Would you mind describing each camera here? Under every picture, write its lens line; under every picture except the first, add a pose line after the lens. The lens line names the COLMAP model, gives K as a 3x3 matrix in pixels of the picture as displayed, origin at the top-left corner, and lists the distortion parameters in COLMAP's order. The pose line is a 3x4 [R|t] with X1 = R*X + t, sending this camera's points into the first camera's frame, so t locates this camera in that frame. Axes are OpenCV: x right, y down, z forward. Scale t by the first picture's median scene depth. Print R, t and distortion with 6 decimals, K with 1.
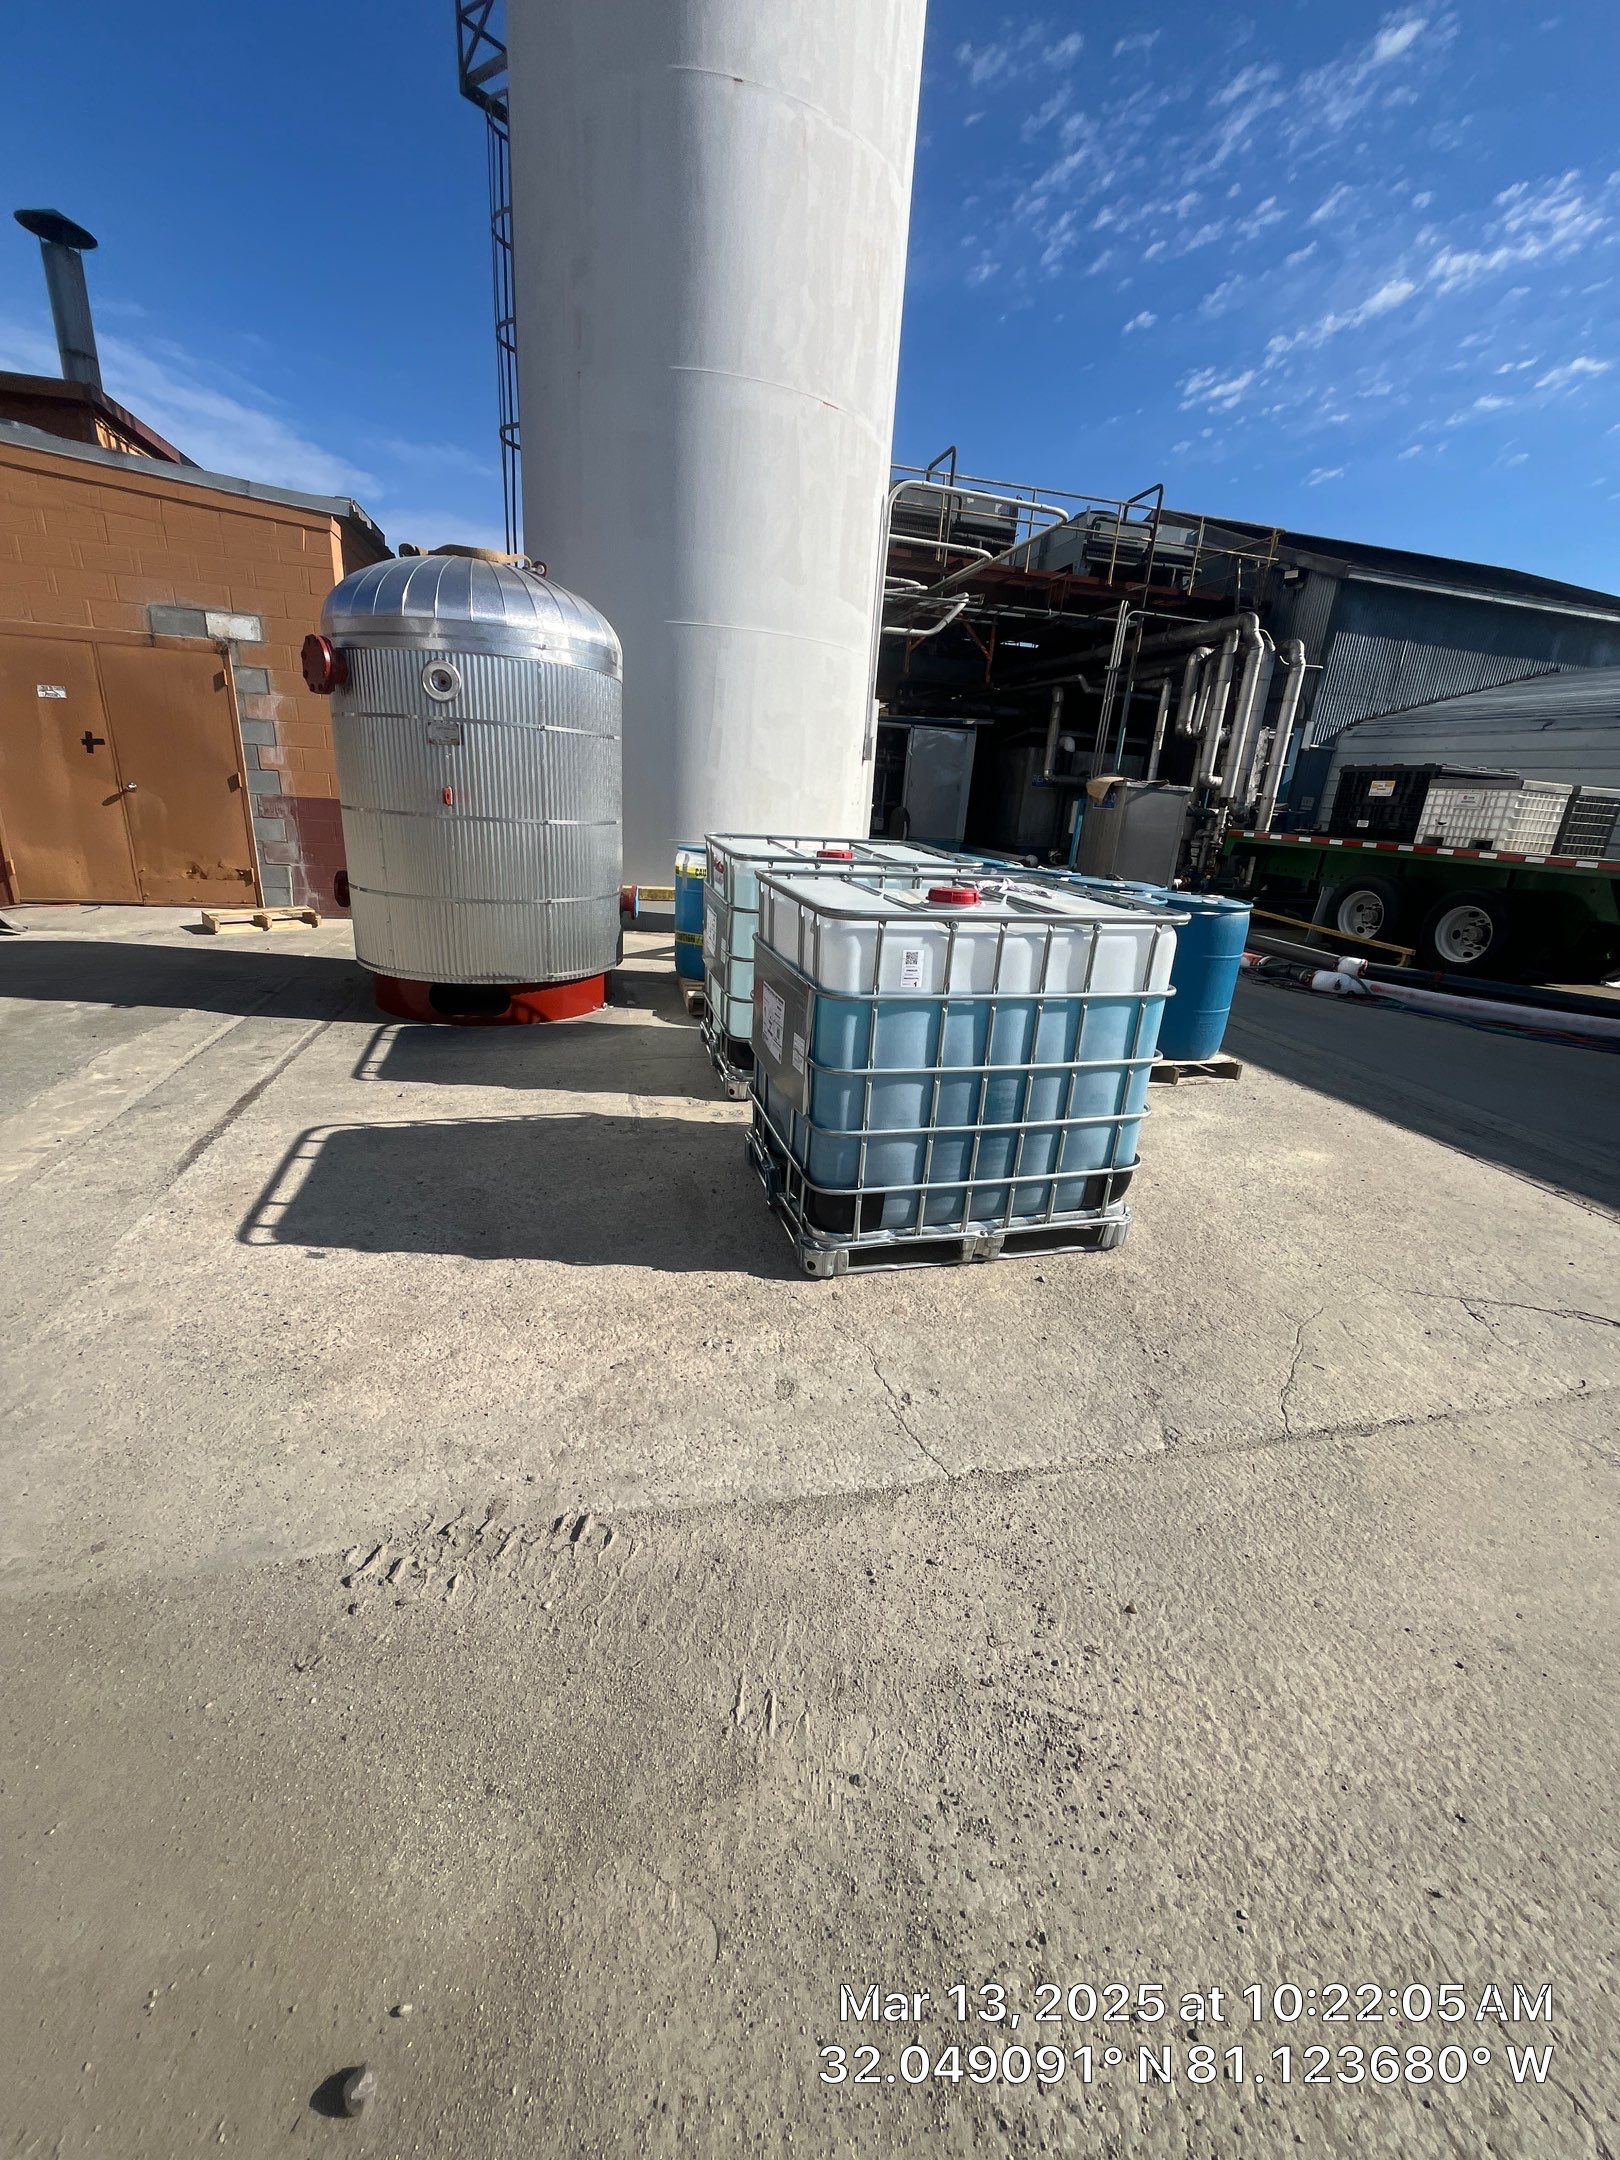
lens RADIAL K [[871.7, 0, 810.0], [0, 871.7, 1080.0], [0, 0, 1]] dist [0.000391, -0.000072]
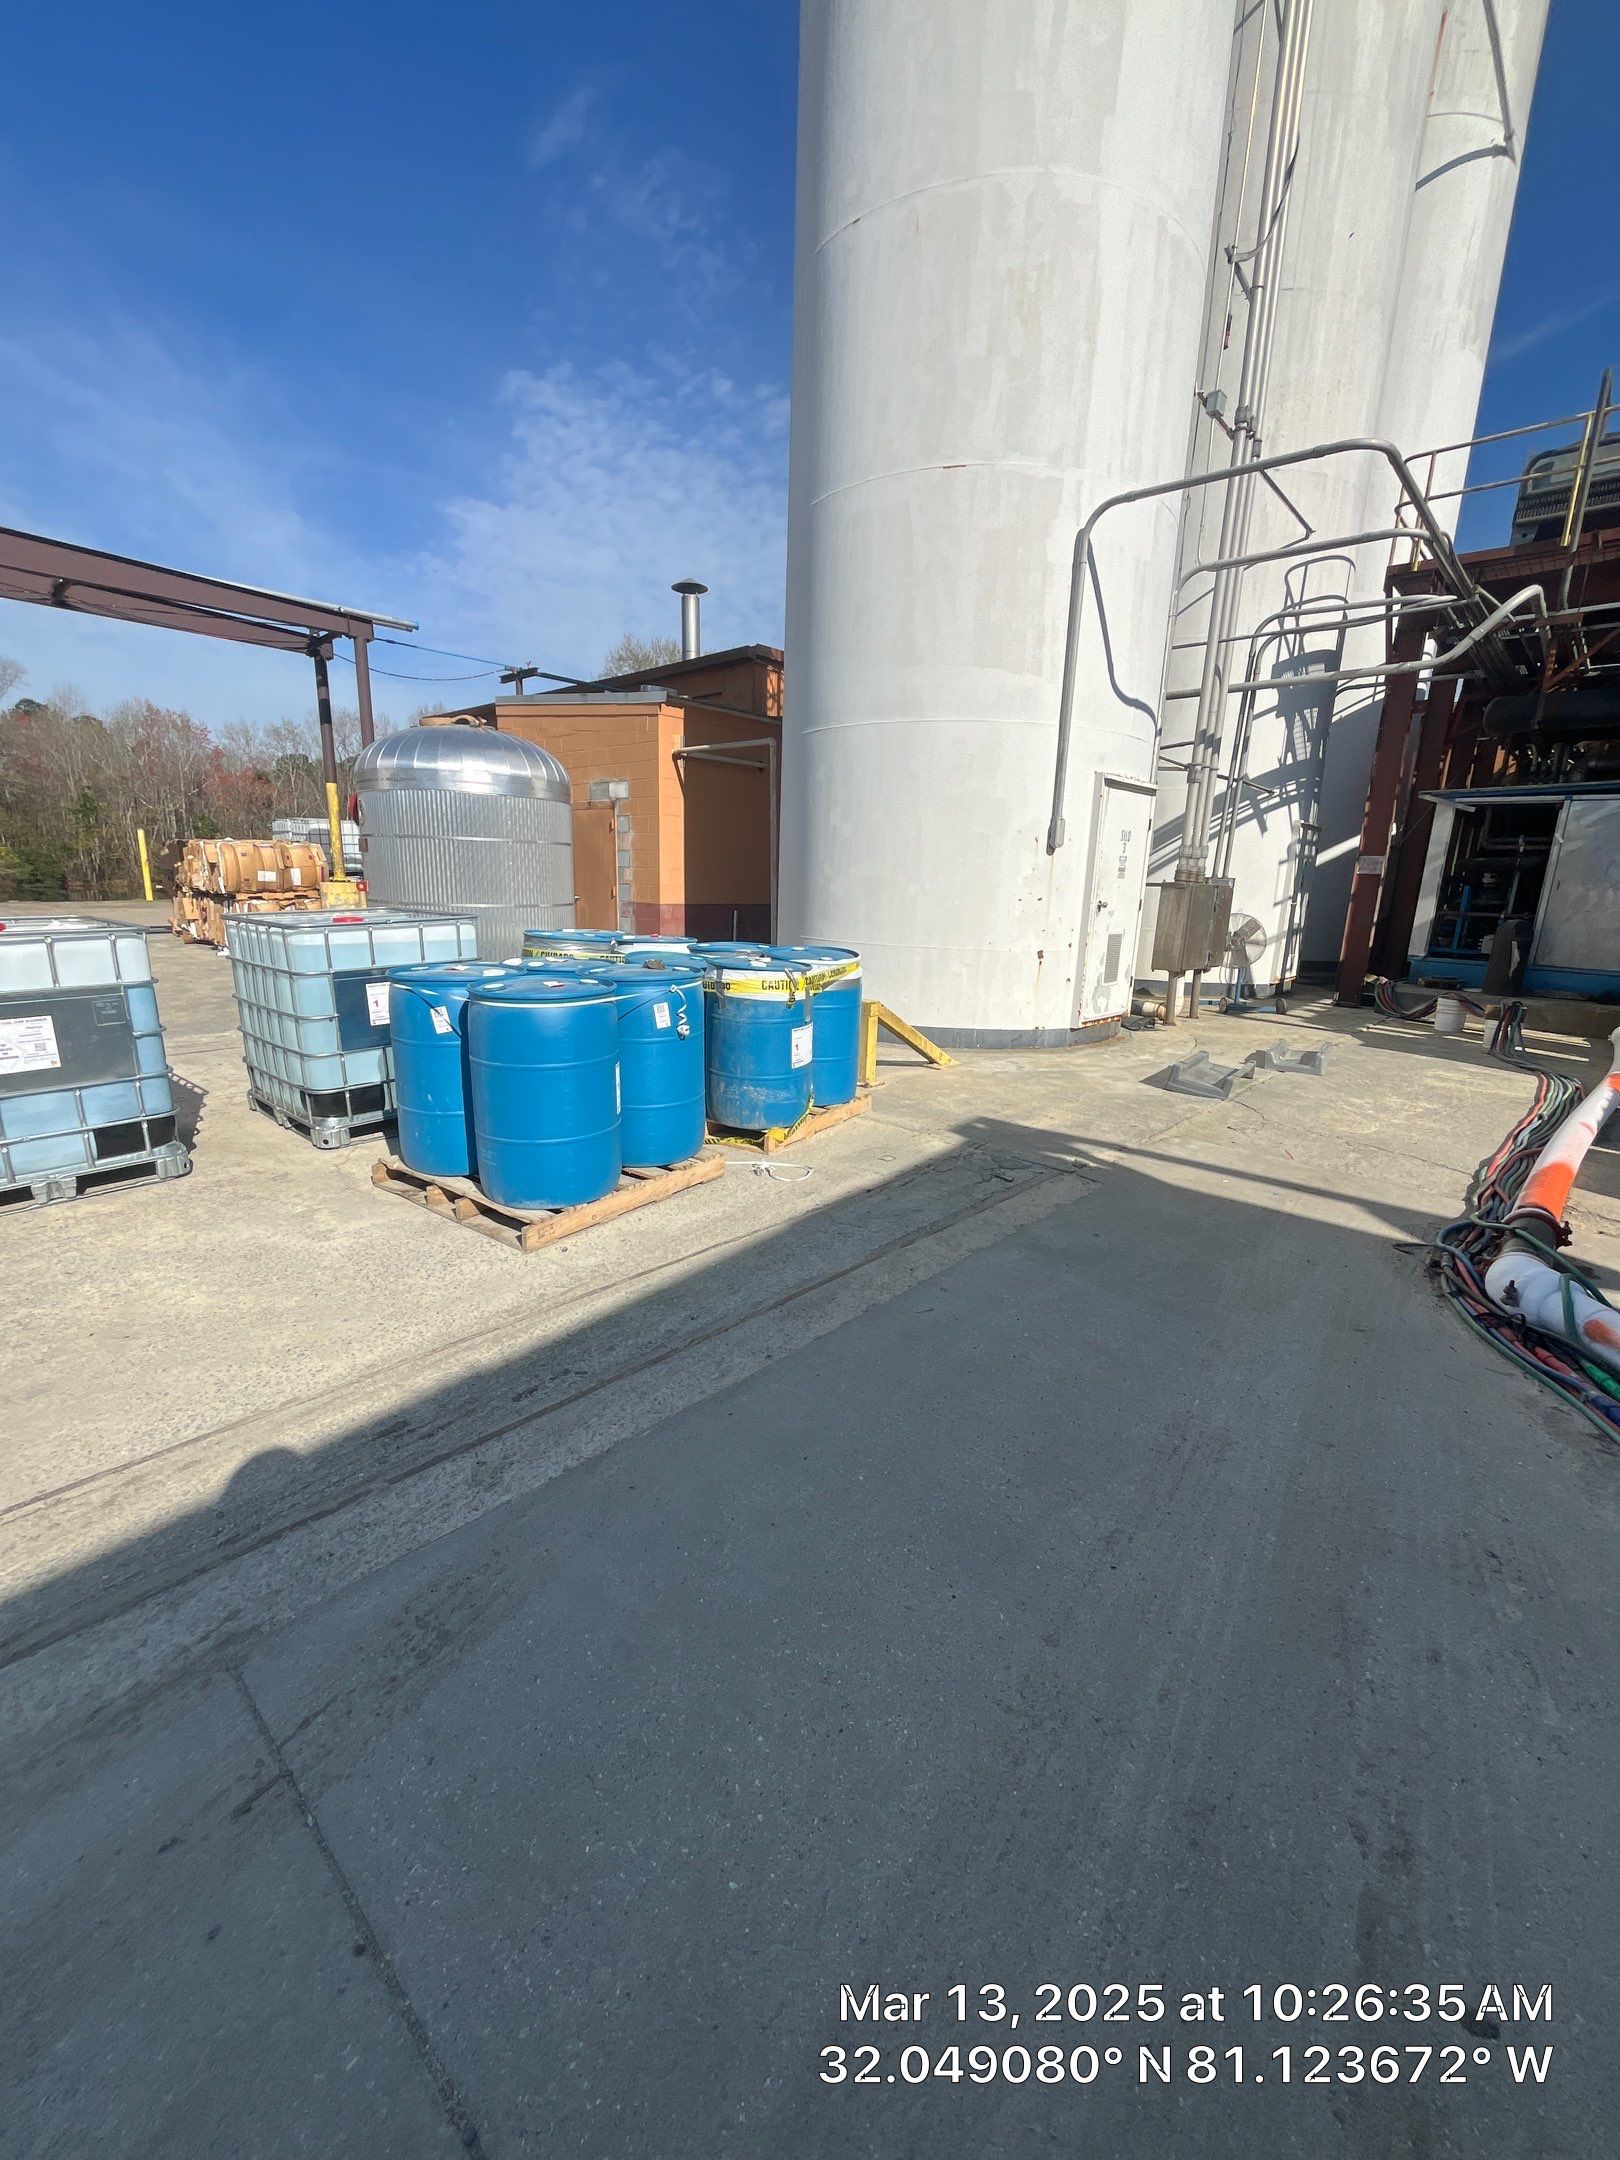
lens RADIAL K [[871.7, 0, 810.0], [0, 871.7, 1080.0], [0, 0, 1]] dist [0.000391, -0.000072]
pose [[0.579995, 0.139091, -0.802658, 0.764251], [-0.235564, 0.971857, -0.001806, -0.119832], [0.779817, 0.190124, 0.596437, 0.470430]]
